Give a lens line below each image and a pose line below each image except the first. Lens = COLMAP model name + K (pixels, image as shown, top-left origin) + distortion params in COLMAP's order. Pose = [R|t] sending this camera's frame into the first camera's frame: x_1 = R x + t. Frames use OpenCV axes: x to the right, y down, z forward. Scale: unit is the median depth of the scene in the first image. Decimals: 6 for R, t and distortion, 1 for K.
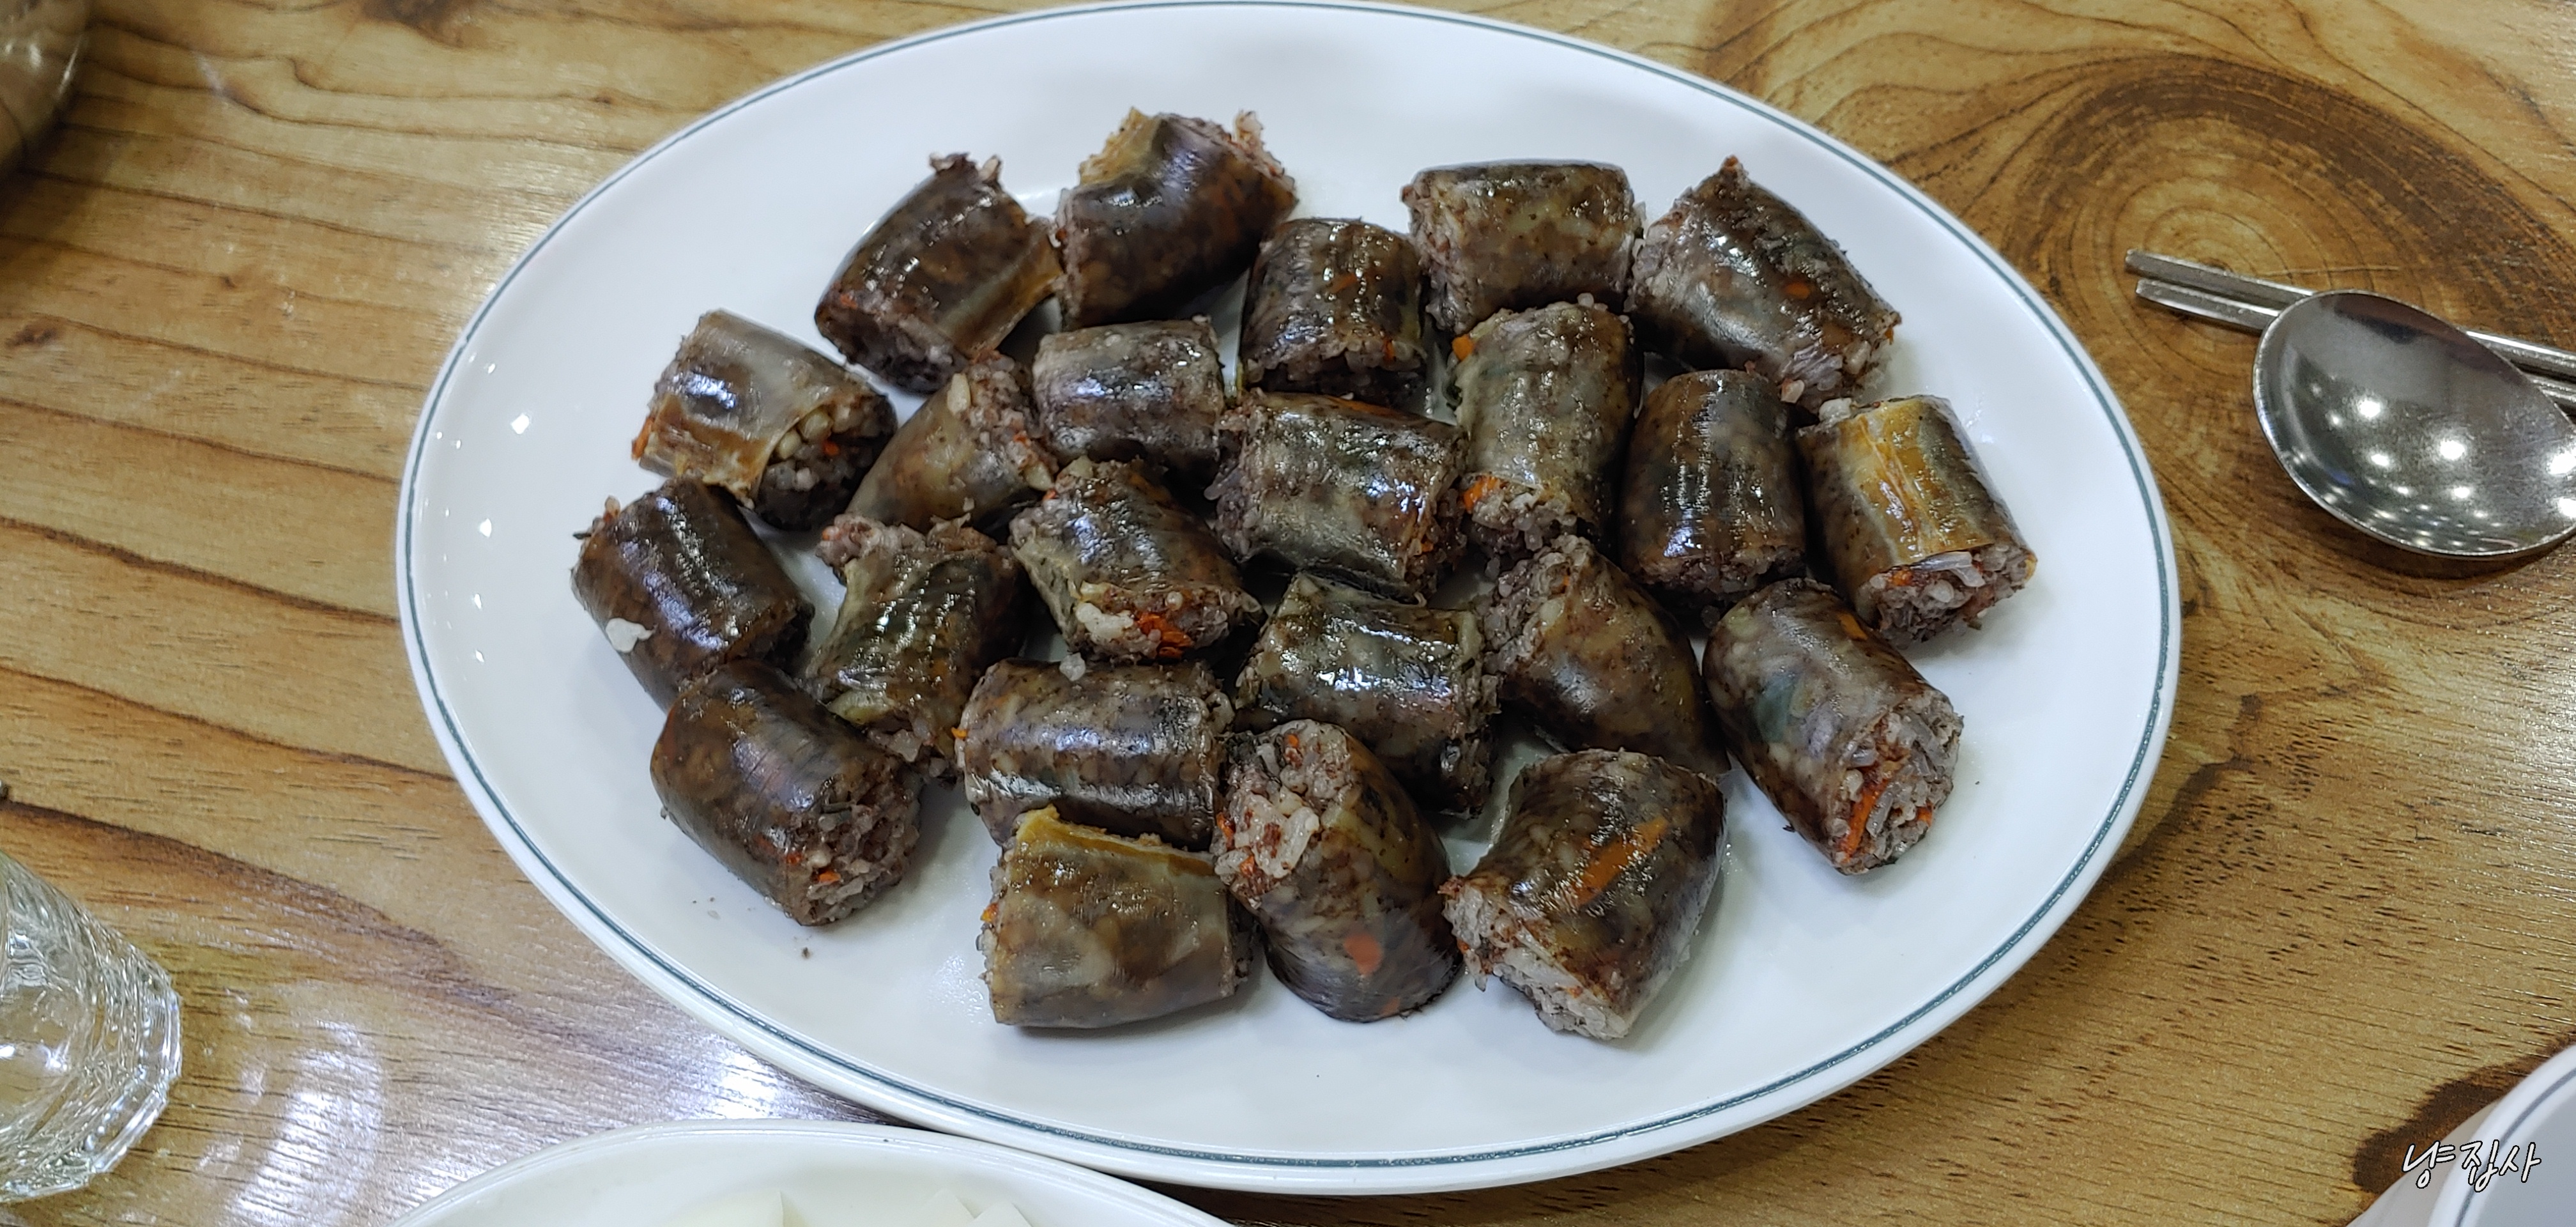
lens RADIAL K [[2191.1, 0, 1383.3], [0, 2191.1, 612.0], [0, 0, 1]] dist [-0.000865, 0.010613]
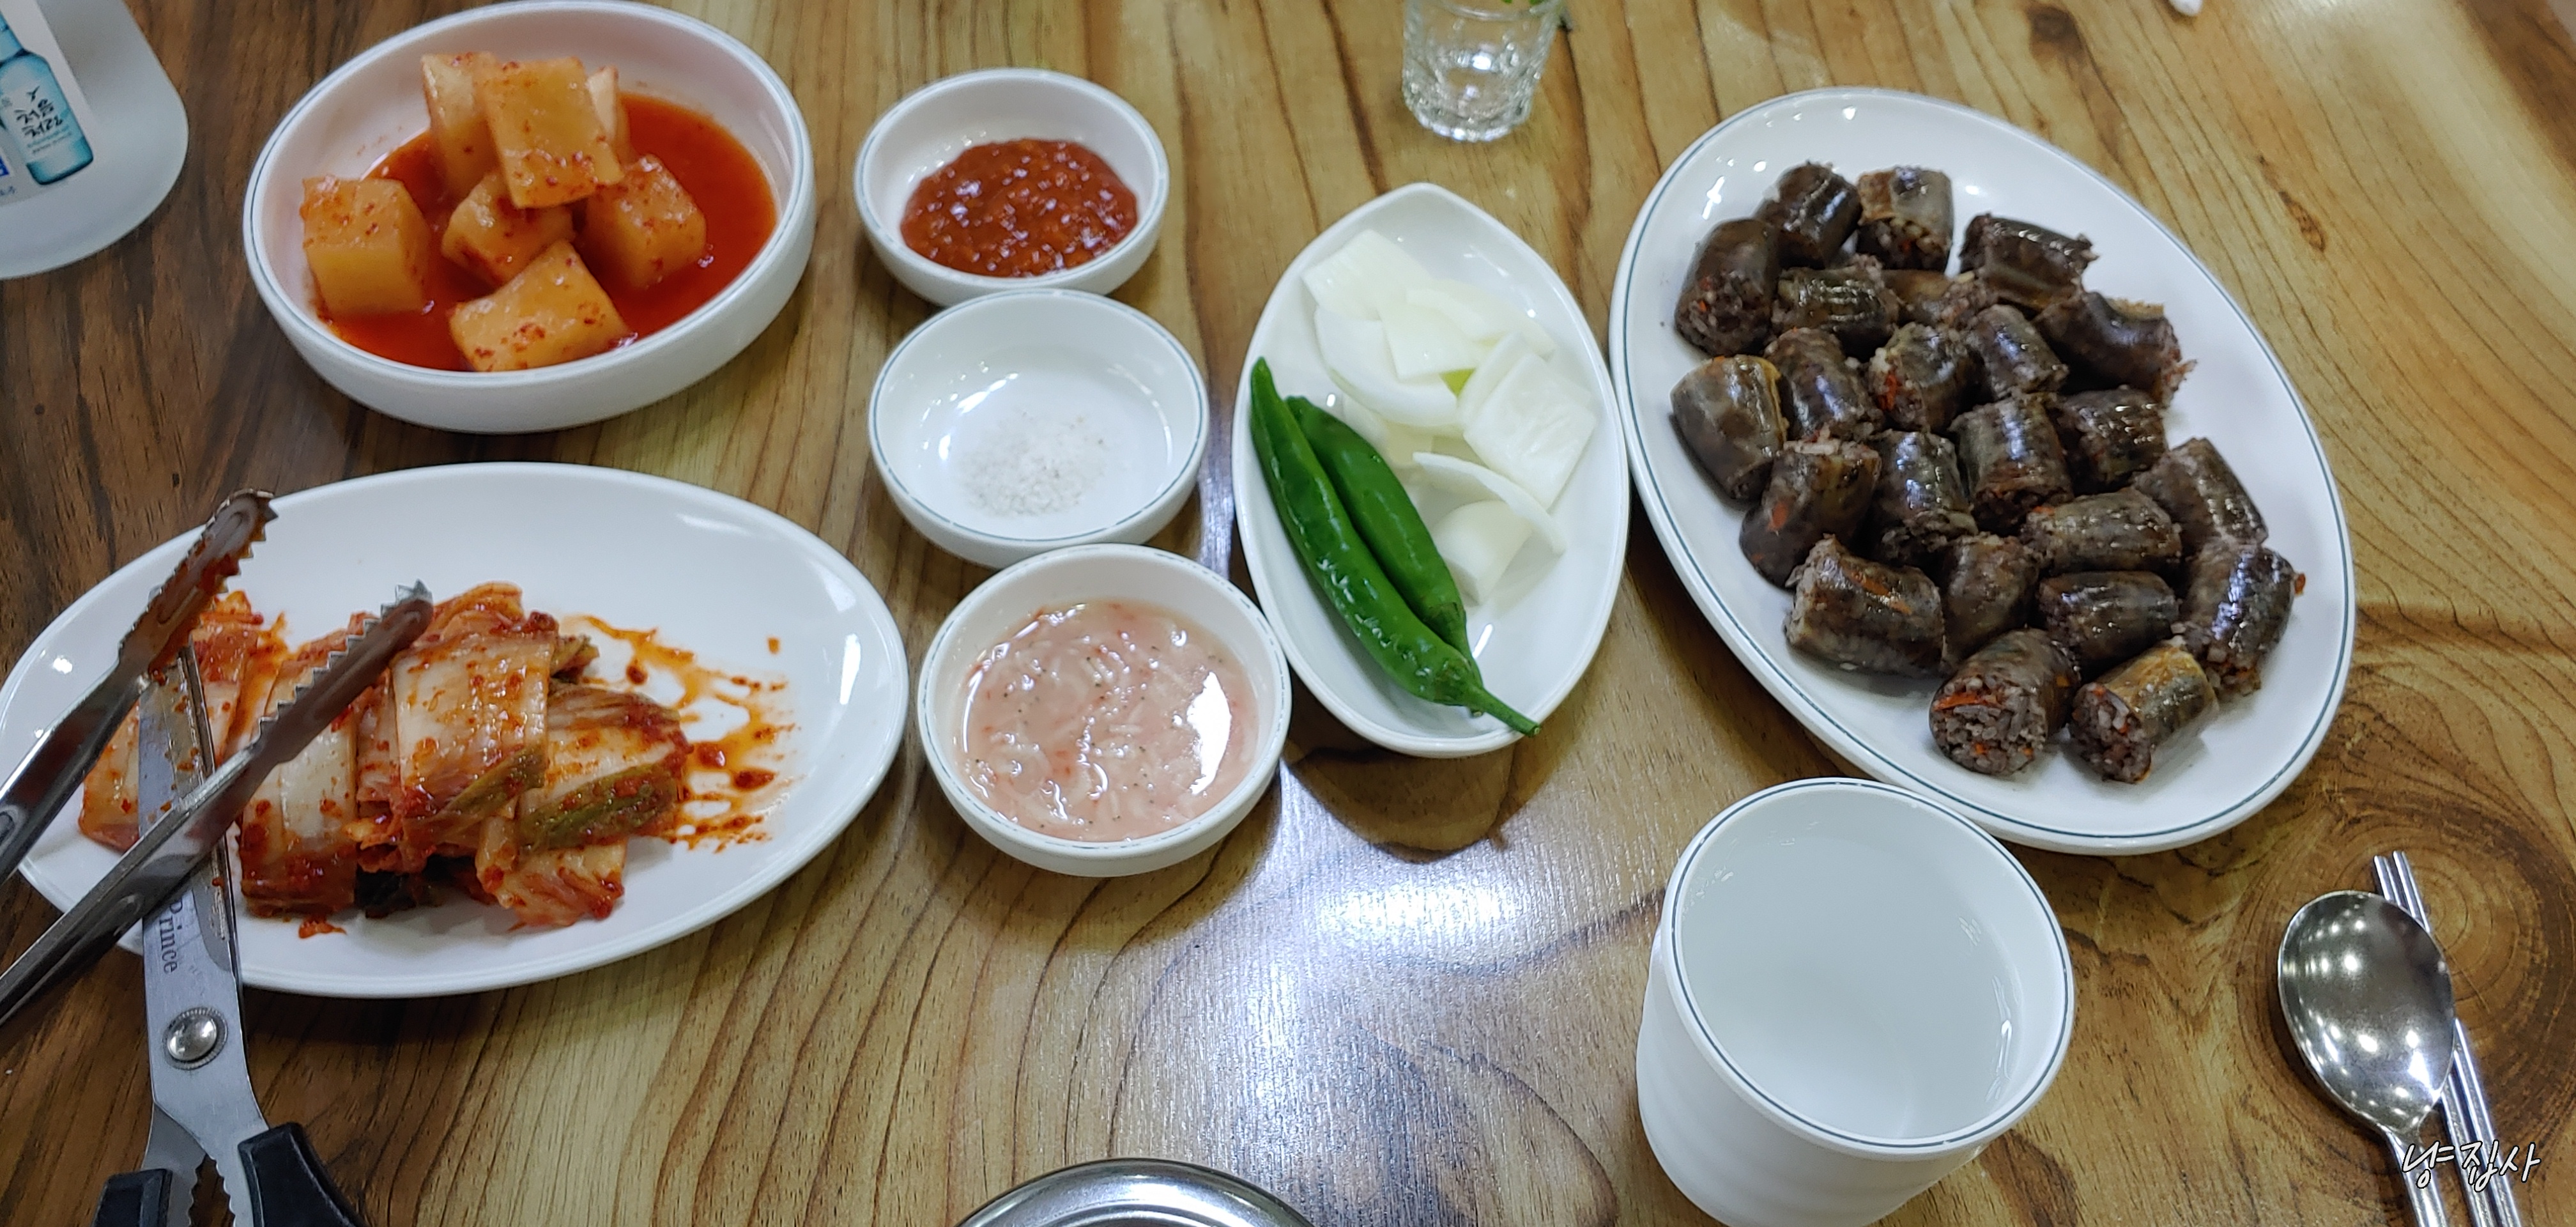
lens RADIAL K [[2191.1, 0, 1383.3], [0, 2191.1, 612.0], [0, 0, 1]] dist [-0.000865, 0.010613]
pose [[0.329566, 0.826744, -0.455939, 0.736544], [-0.897867, 0.423767, 0.119402, 0.244220], [0.291927, 0.370021, 0.881965, -0.690440]]
